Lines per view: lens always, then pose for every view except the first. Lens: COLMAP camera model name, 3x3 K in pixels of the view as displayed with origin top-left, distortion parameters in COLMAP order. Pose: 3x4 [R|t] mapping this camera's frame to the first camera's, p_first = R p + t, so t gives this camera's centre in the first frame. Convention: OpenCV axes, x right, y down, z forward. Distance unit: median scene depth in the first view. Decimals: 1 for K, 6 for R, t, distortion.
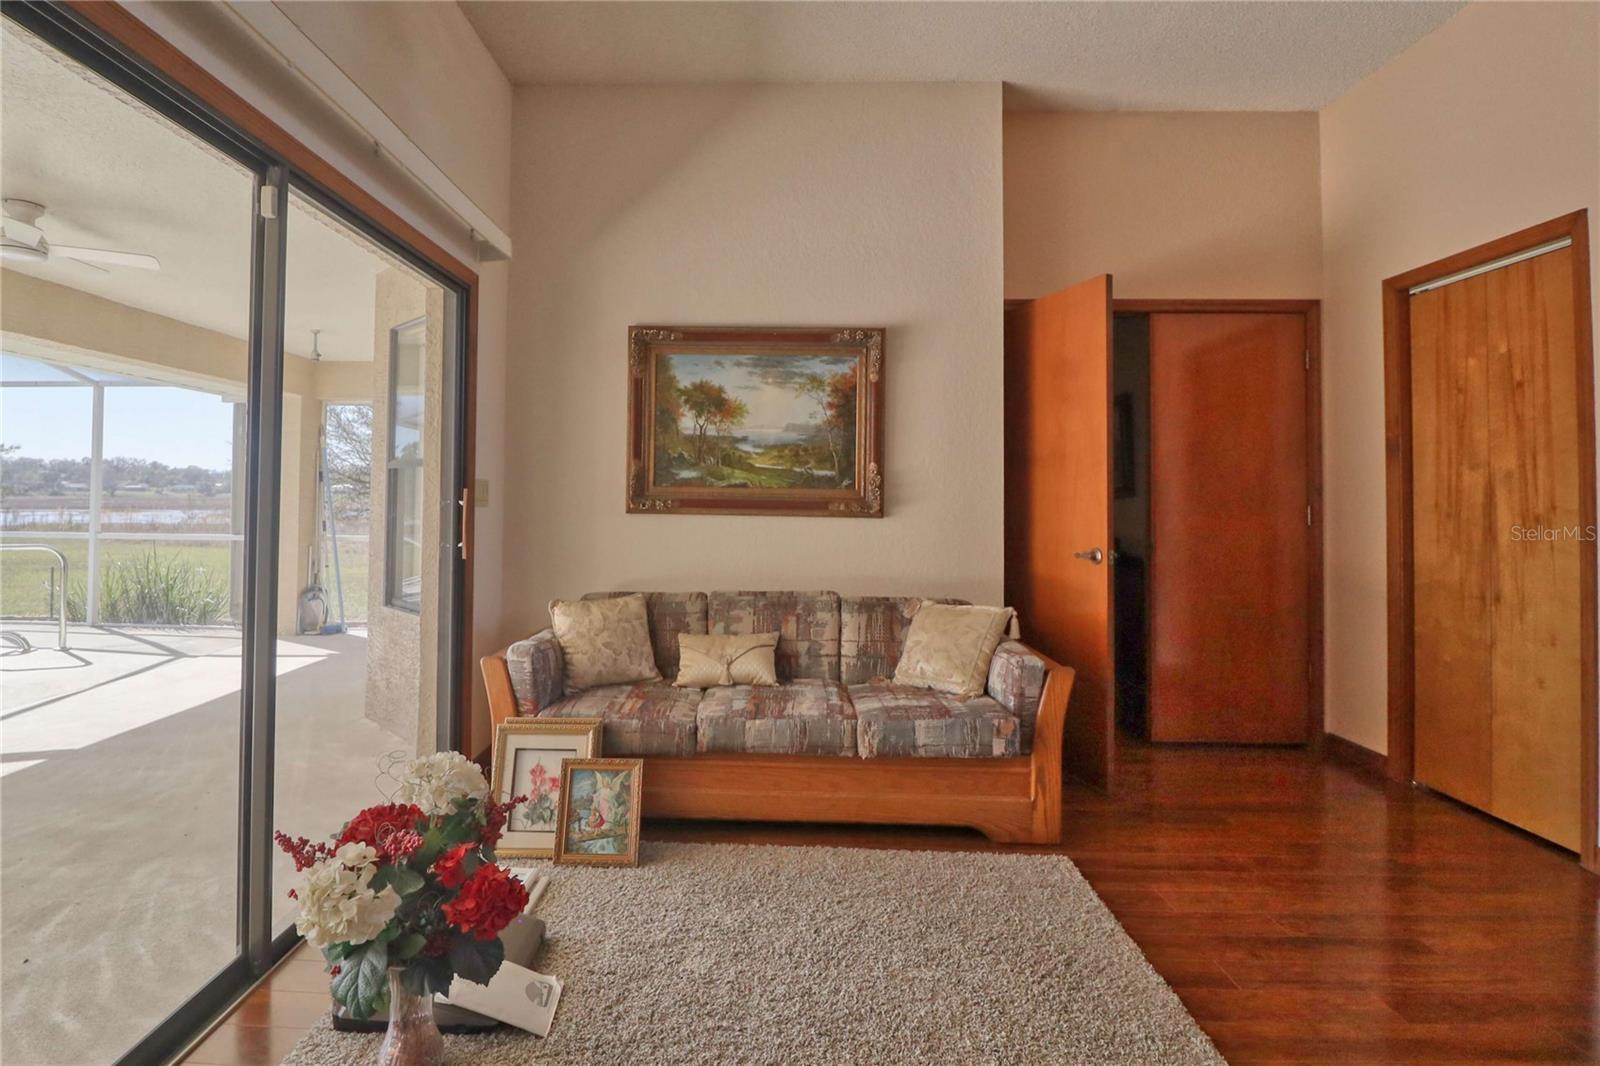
lens RADIAL K [[842.1, 0, 745.3], [0, 842.1, 452.9], [0, 0, 1]] dist [-0.000782, -0.000200]
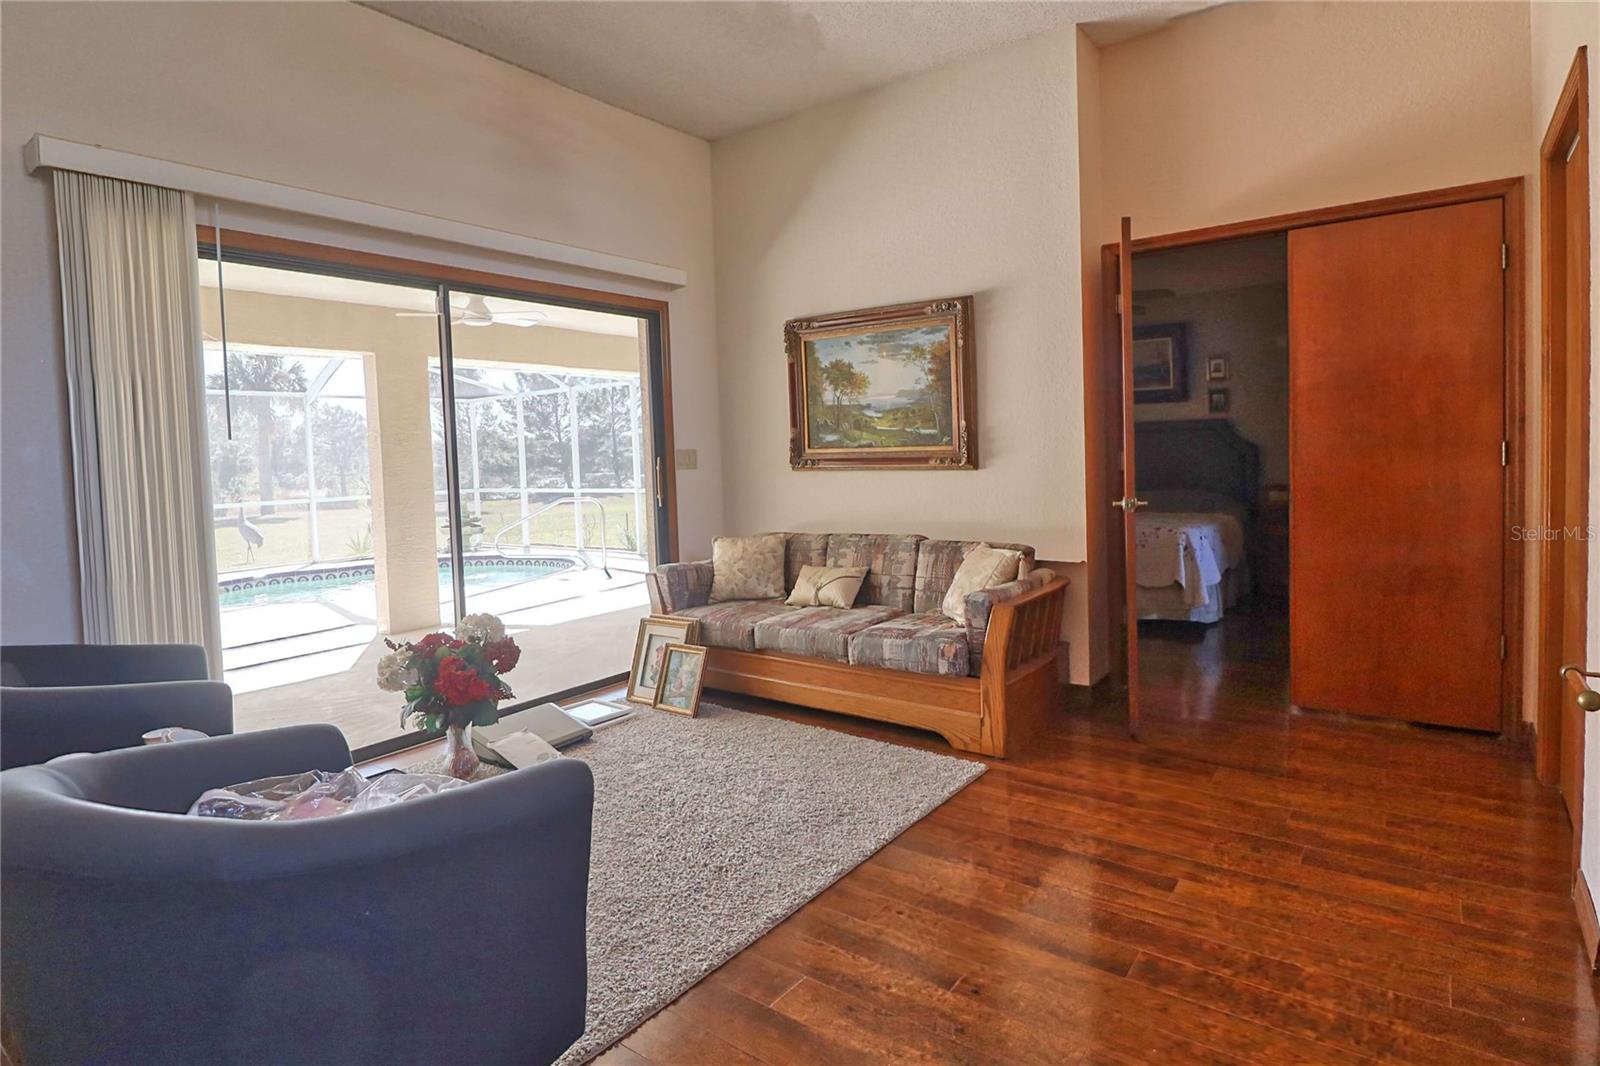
lens RADIAL K [[851.0, 0, 812.1], [0, 851.0, 472.3], [0, 0, 1]] dist [-0.000879, 0.000188]
pose [[0.825451, -0.022025, -0.564044, 0.621402], [0.069326, 0.995629, 0.062578, -0.004111], [0.560200, -0.090758, 0.823370, -0.035575]]
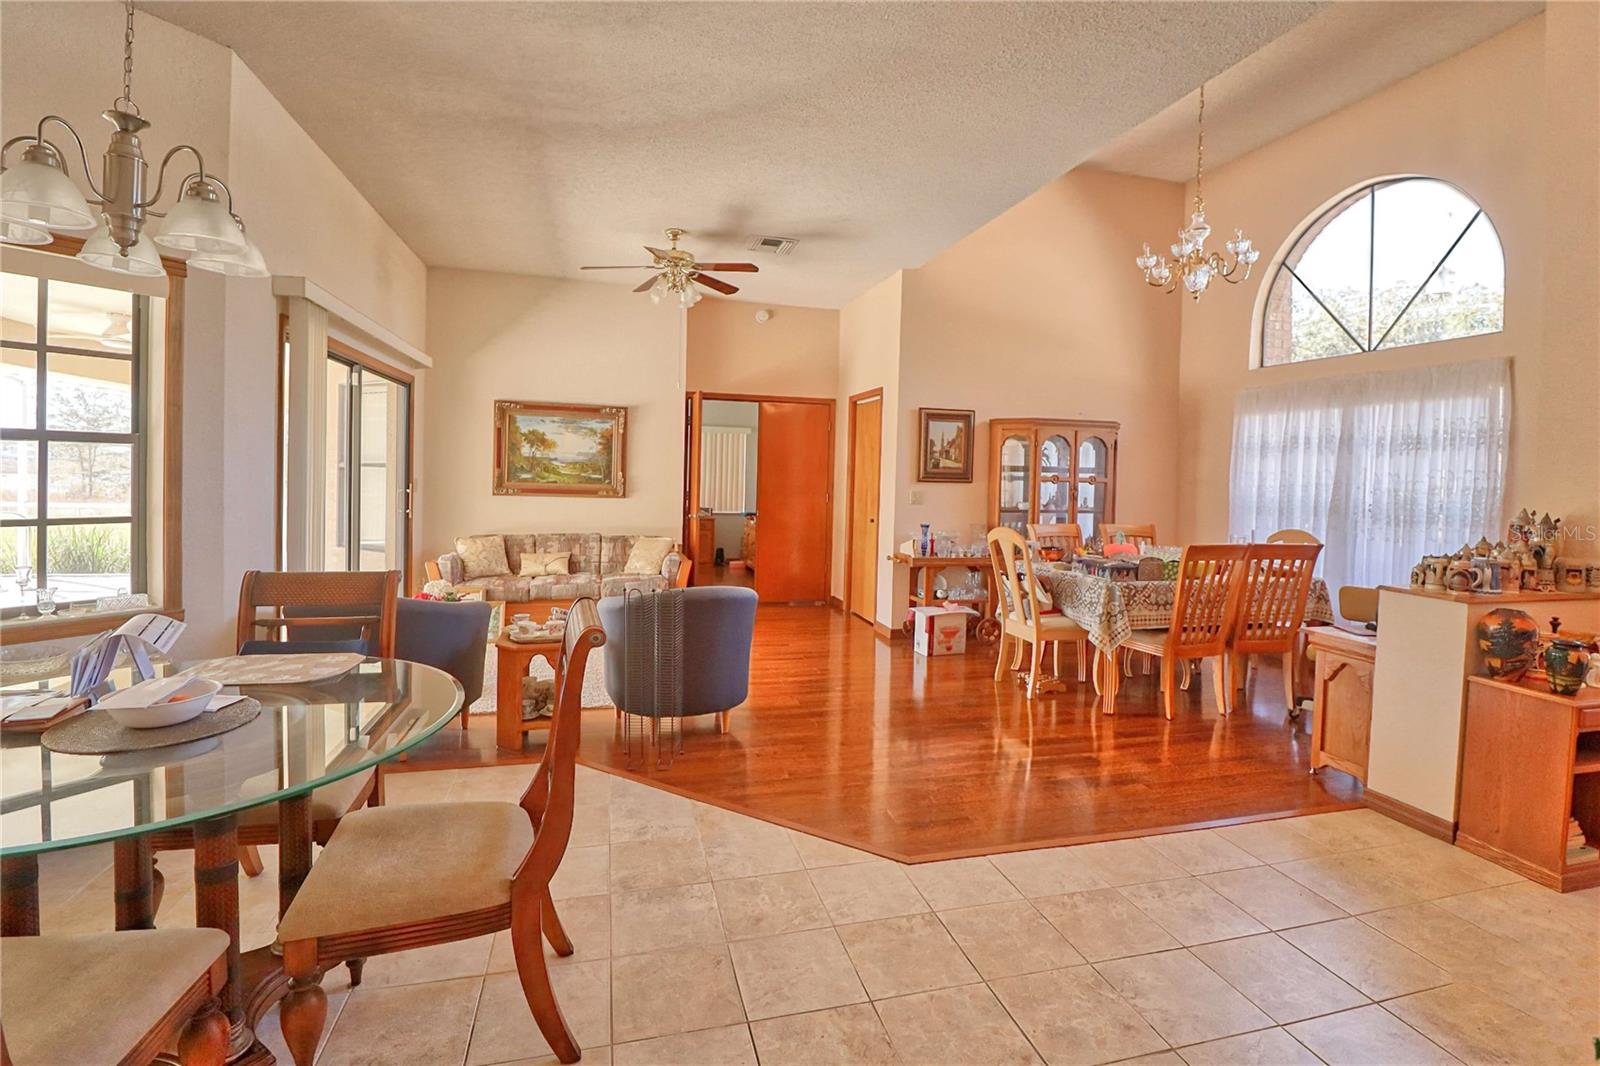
lens RADIAL K [[744.2, 0, 804.2], [0, 744.2, 483.2], [0, 0, 1]] dist [-0.000069, -0.000021]
pose [[0.956647, 0.010154, 0.291074, 0.051248], [-0.030426, 0.997408, 0.065205, -0.095621], [-0.289658, -0.071234, 0.954476, -0.900581]]
